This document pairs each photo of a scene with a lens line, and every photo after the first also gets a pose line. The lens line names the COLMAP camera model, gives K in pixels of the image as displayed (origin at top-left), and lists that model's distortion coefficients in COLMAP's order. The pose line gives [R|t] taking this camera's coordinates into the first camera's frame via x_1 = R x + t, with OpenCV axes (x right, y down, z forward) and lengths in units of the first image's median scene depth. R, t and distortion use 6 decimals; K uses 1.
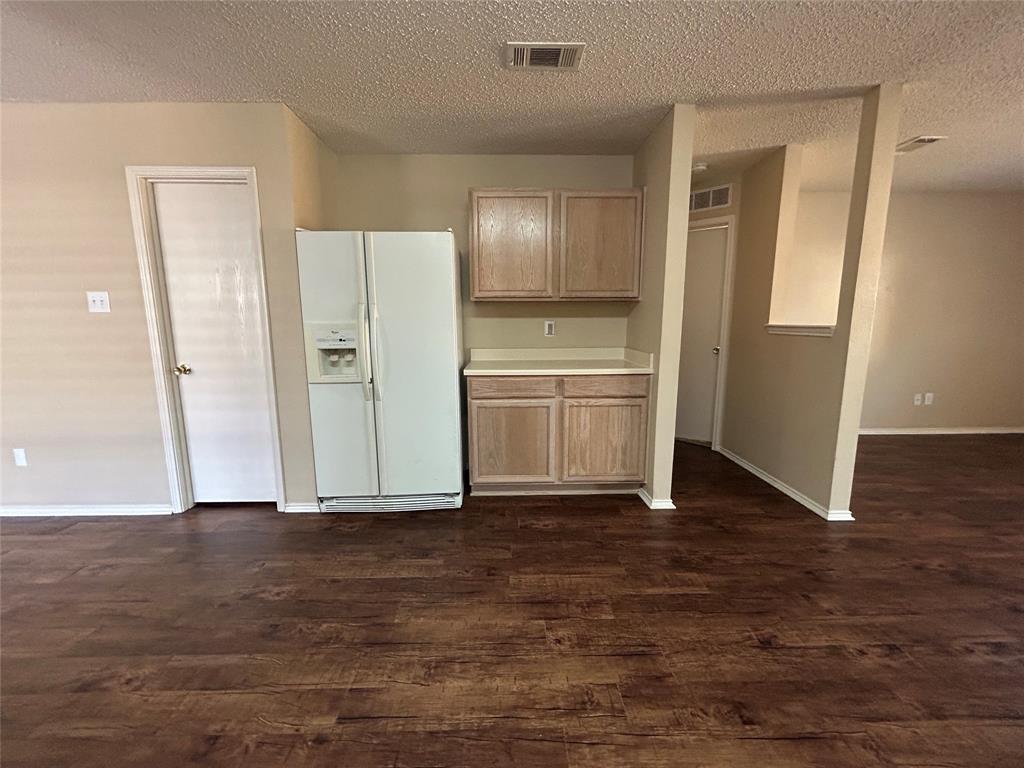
lens RADIAL K [[413.1, 0, 510.3], [0, 413.1, 384.2], [0, 0, 1]] dist [0.001356, 0.000290]
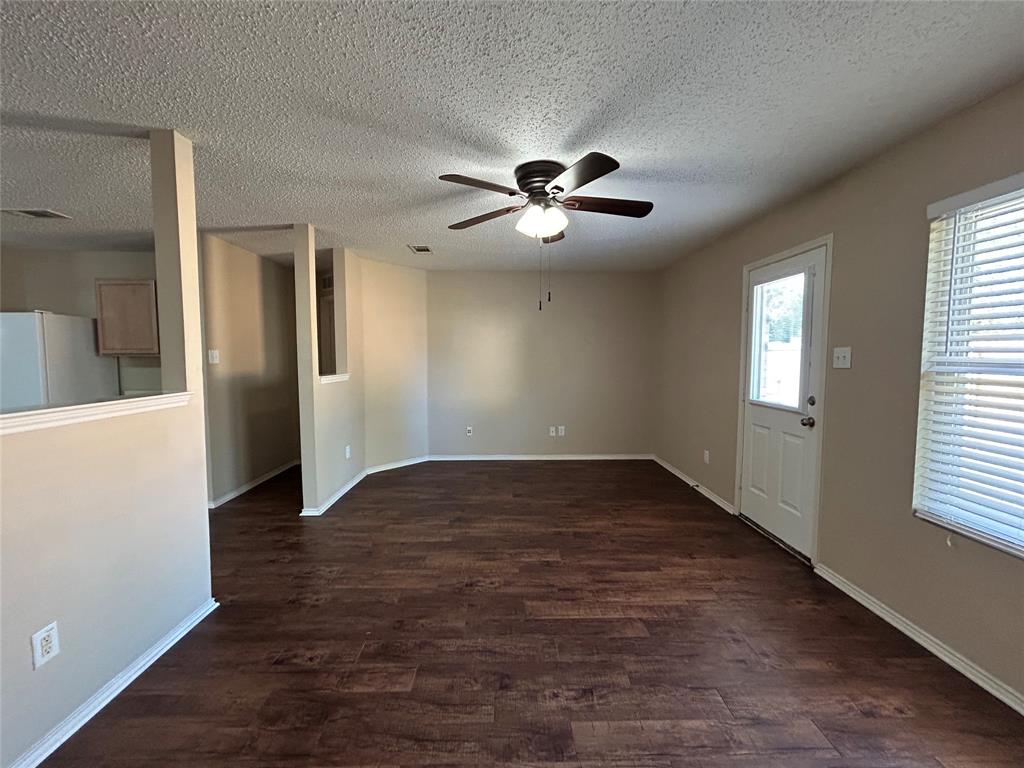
lens RADIAL K [[413.1, 0, 512.3], [0, 413.1, 379.4], [0, 0, 1]] dist [0.001356, 0.000290]
pose [[0.999980, 0.002250, 0.005845, 0.992836], [-0.001635, 0.994668, -0.103119, 0.011142], [-0.006046, 0.103108, 0.994652, -0.291407]]
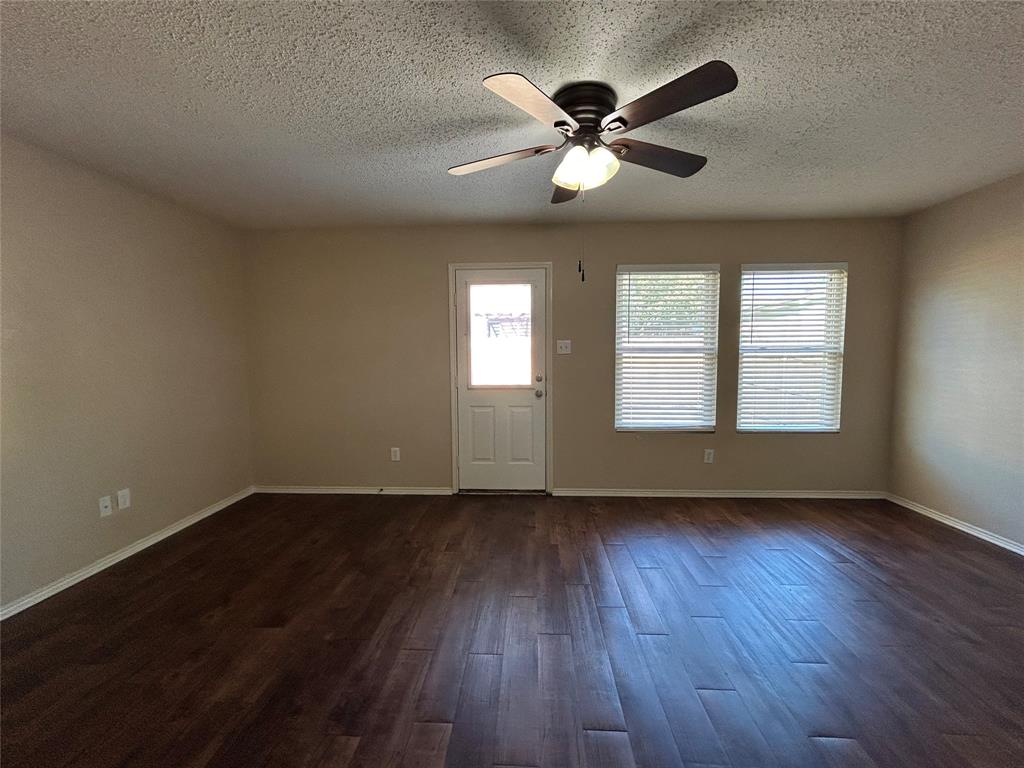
lens RADIAL K [[413.1, 0, 507.9], [0, 413.1, 379.3], [0, 0, 1]] dist [0.001356, 0.000290]
pose [[0.068916, -0.061466, 0.995727, 0.518057], [0.168583, 0.984464, 0.049103, -0.085669], [-0.983275, 0.164478, 0.078207, 0.416077]]
